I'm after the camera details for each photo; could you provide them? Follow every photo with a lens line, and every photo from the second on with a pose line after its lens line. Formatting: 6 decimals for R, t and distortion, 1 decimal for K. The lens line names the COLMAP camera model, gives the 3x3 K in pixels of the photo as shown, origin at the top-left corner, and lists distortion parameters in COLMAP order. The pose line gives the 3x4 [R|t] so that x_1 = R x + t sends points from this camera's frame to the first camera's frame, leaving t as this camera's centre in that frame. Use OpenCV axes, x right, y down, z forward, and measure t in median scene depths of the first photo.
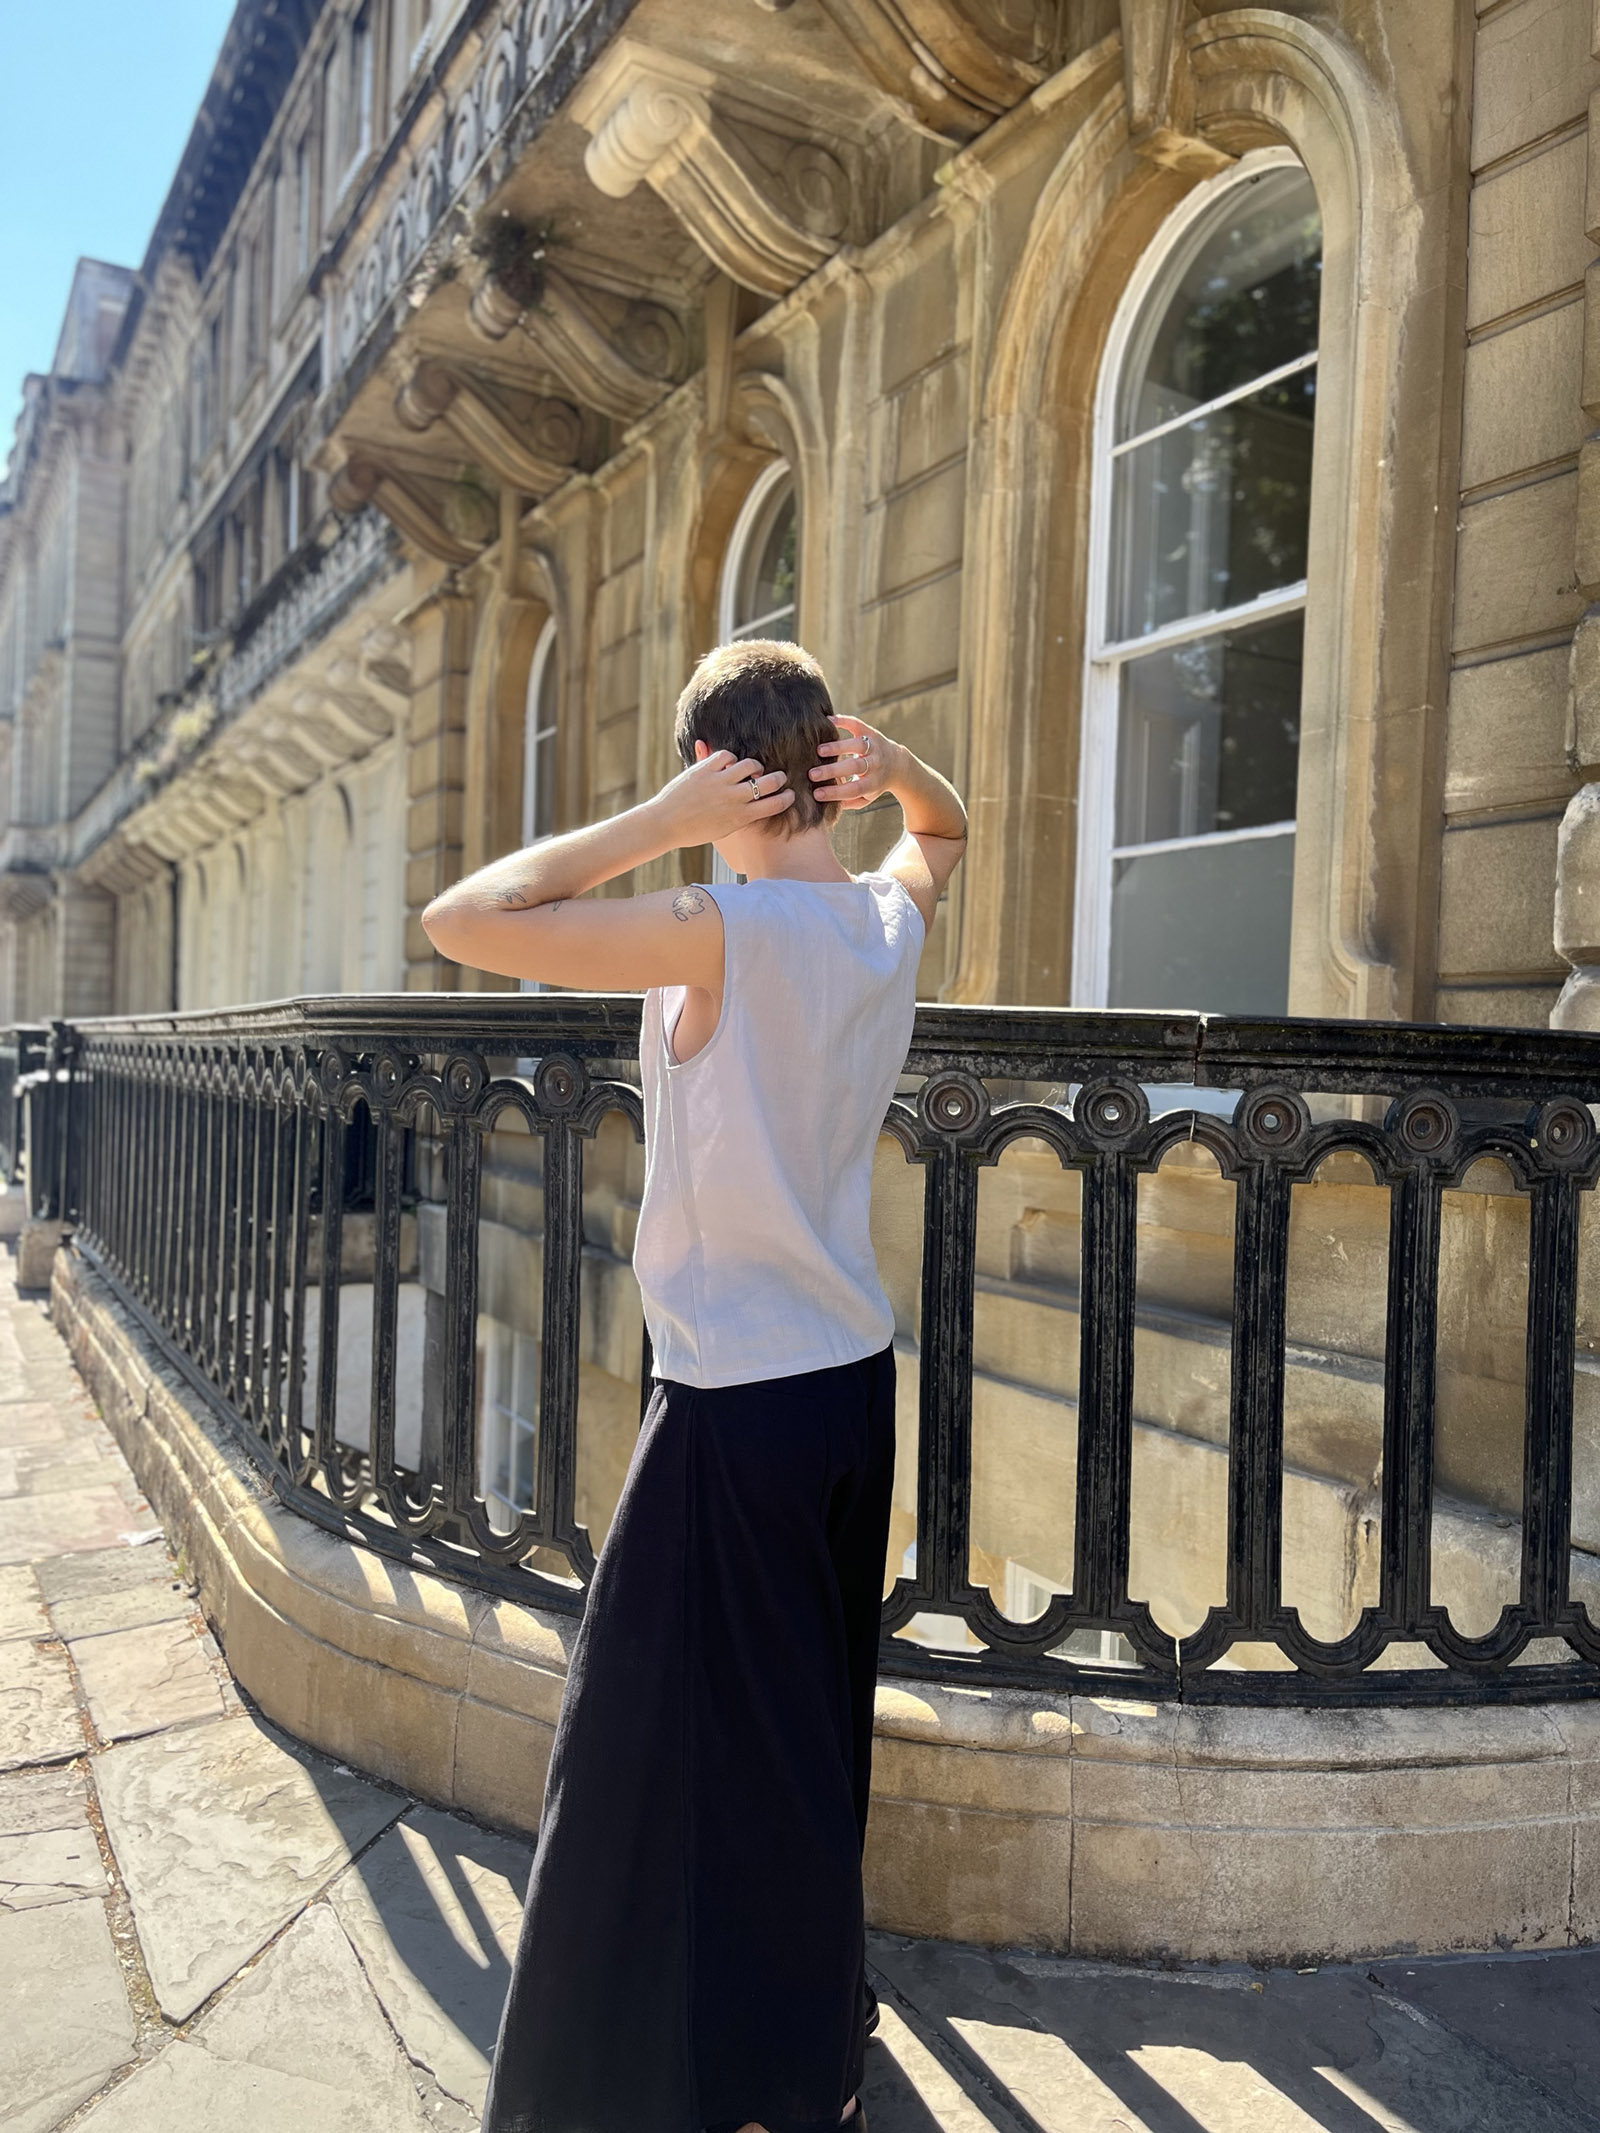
lens RADIAL K [[1610.6, 0, 800.1], [0, 1610.6, 1077.7], [0, 0, 1]] dist [0.067451, -0.088150]
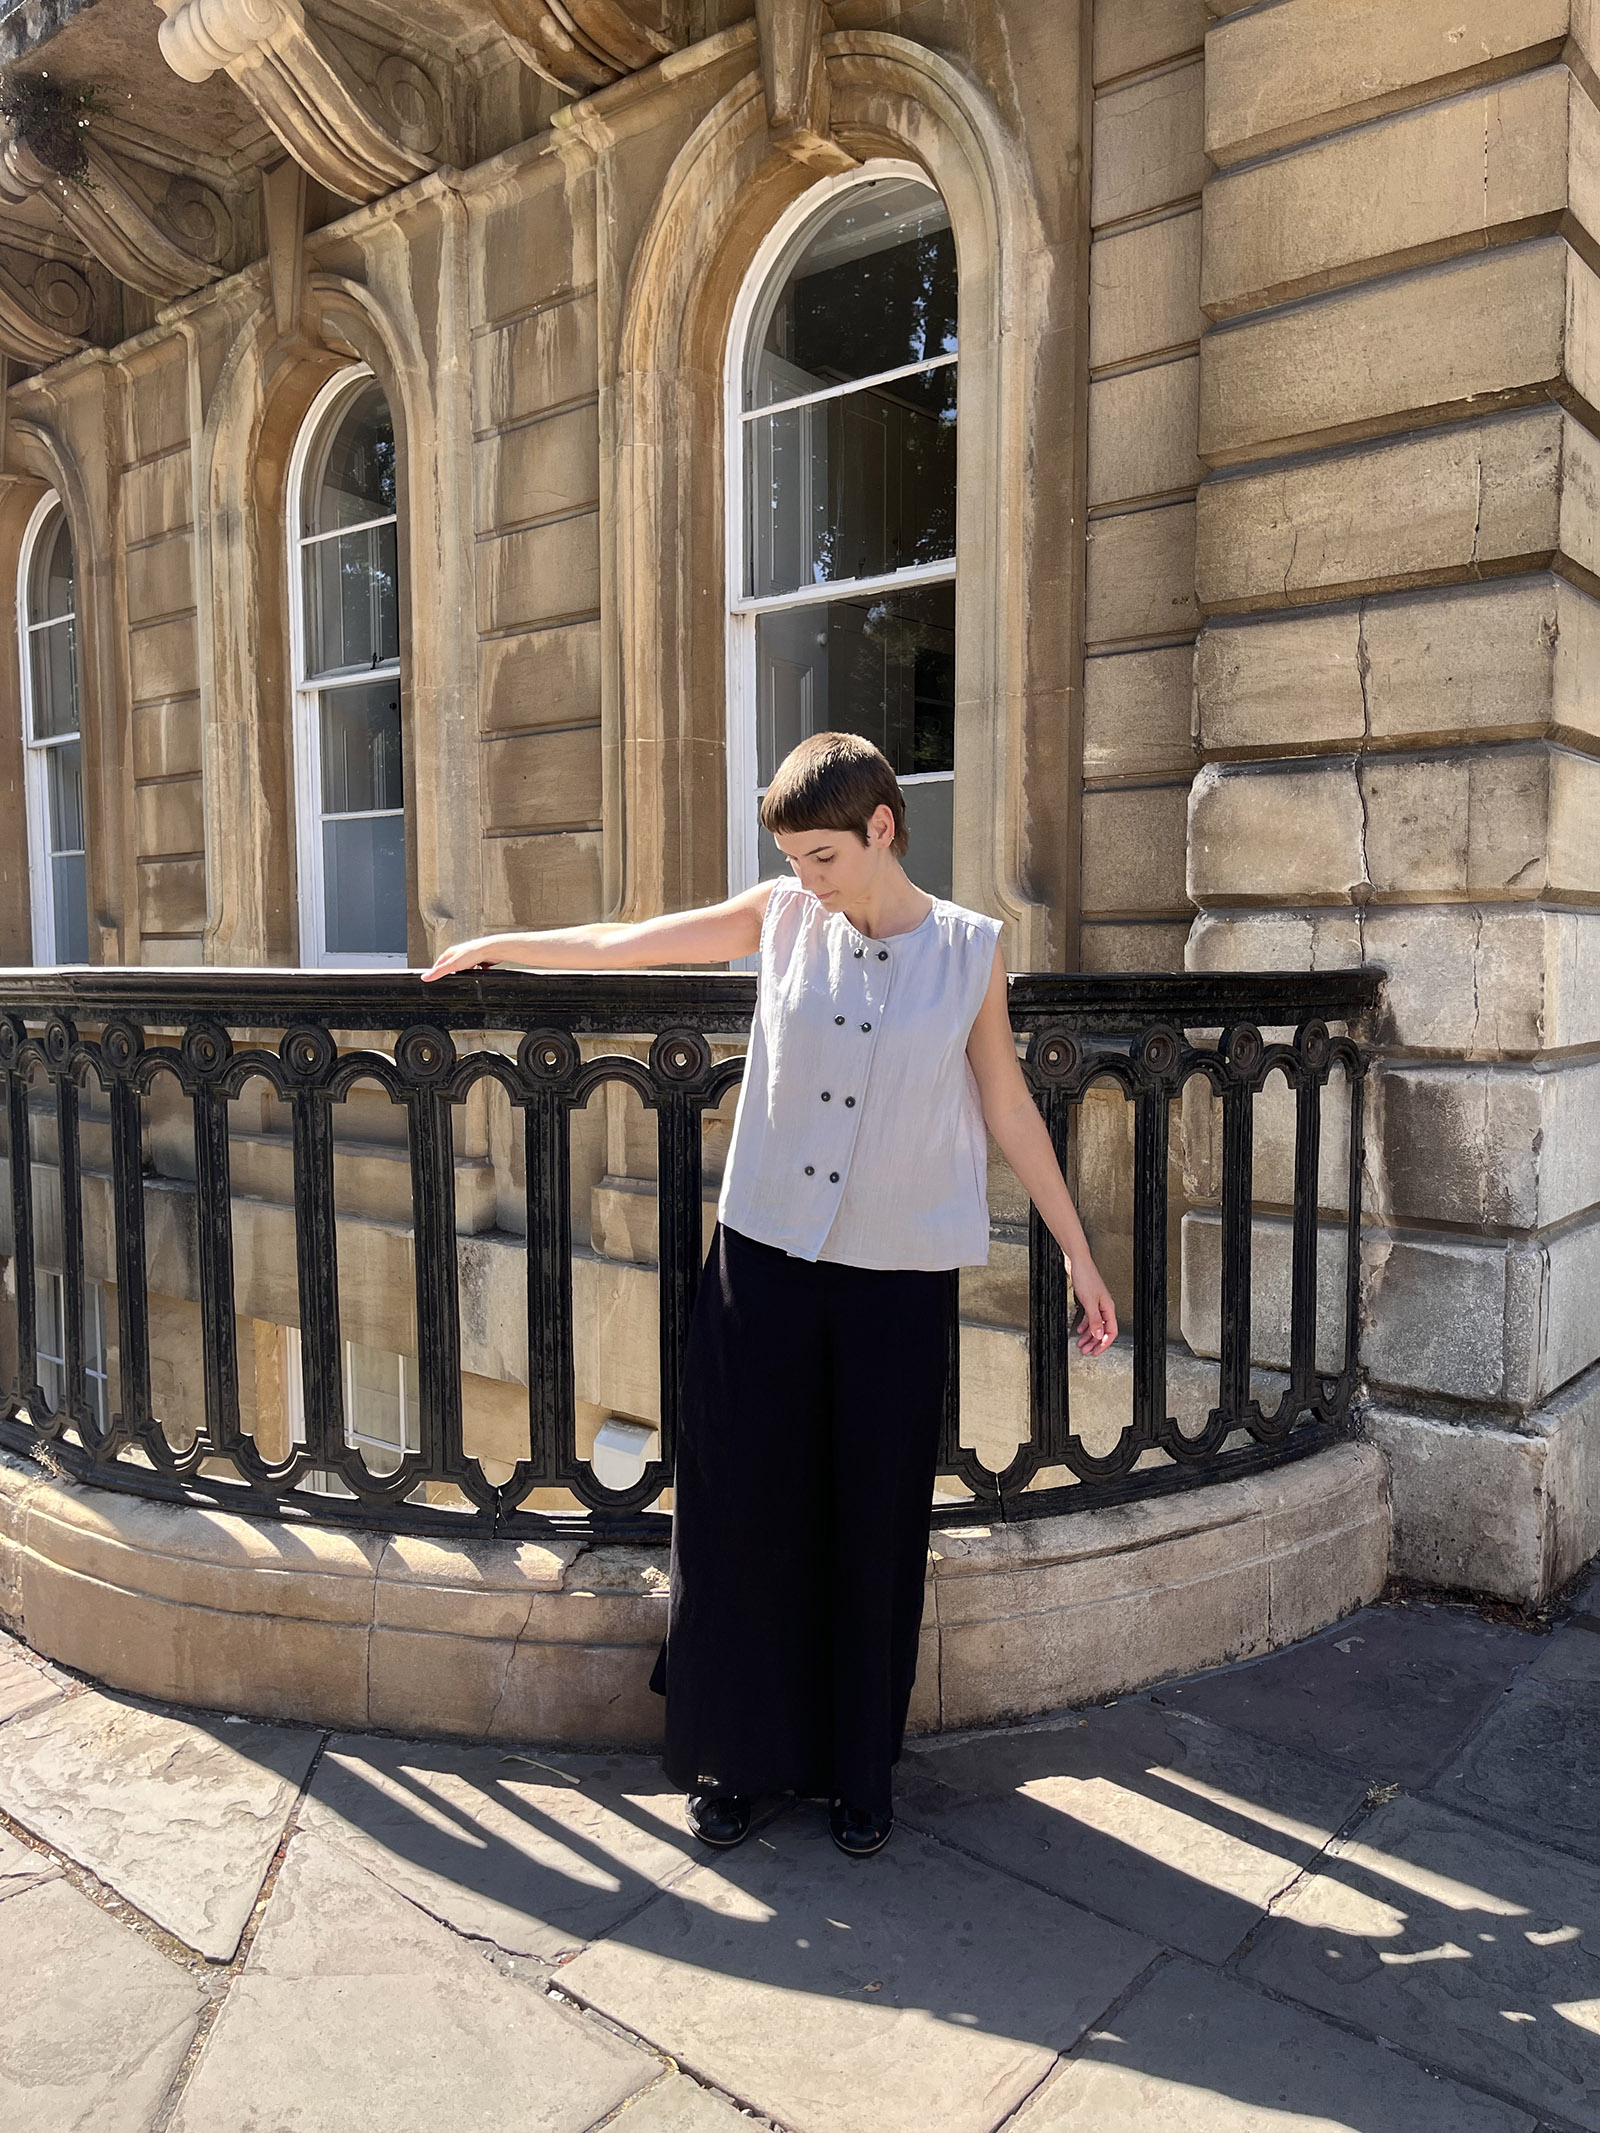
lens RADIAL K [[1604.5, 0, 821.3], [0, 1604.5, 1069.5], [0, 0, 1]] dist [0.053402, -0.063811]
pose [[0.934316, -0.063363, 0.350769, -0.222304], [0.037649, 0.996111, 0.079654, -0.048905], [-0.354452, -0.061216, 0.933068, -0.065162]]
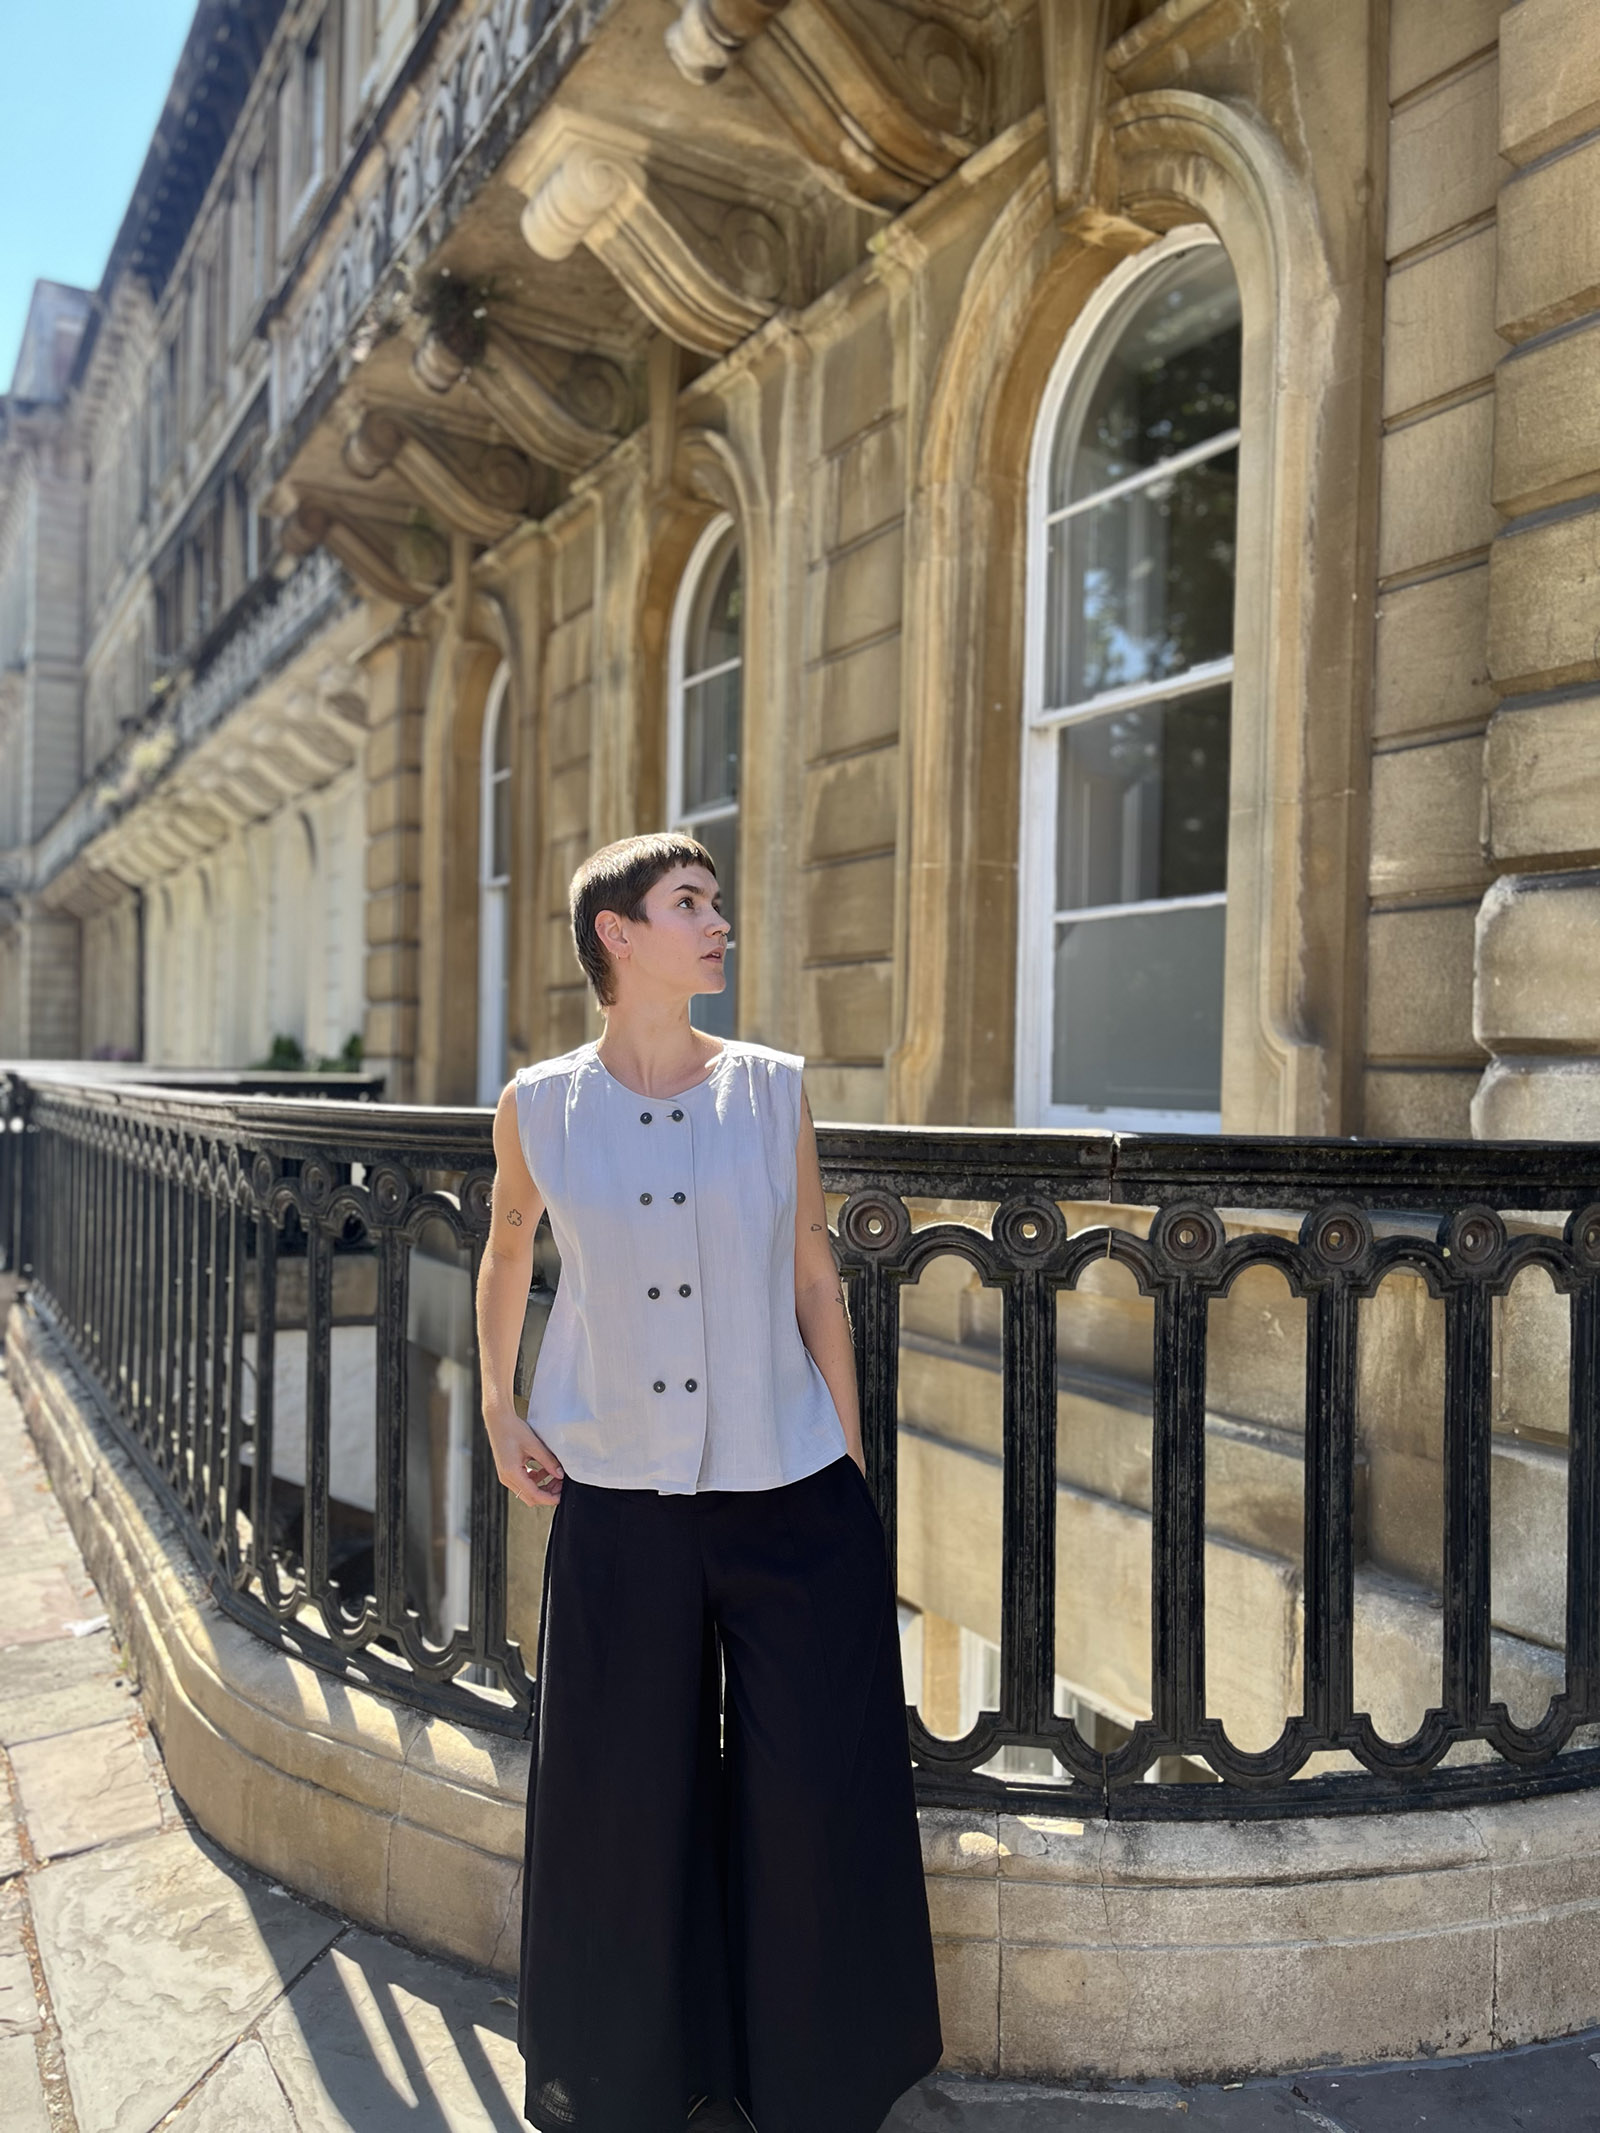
lens RADIAL K [[1608.7, 0, 807.6], [0, 1608.7, 1077.0], [0, 0, 1]] dist [0.073578, -0.098154]
pose [[0.999702, -0.015939, 0.018507, 0.026572], [0.016007, 0.999866, -0.003491, -0.052173], [-0.018449, 0.003786, 0.999823, -0.002849]]
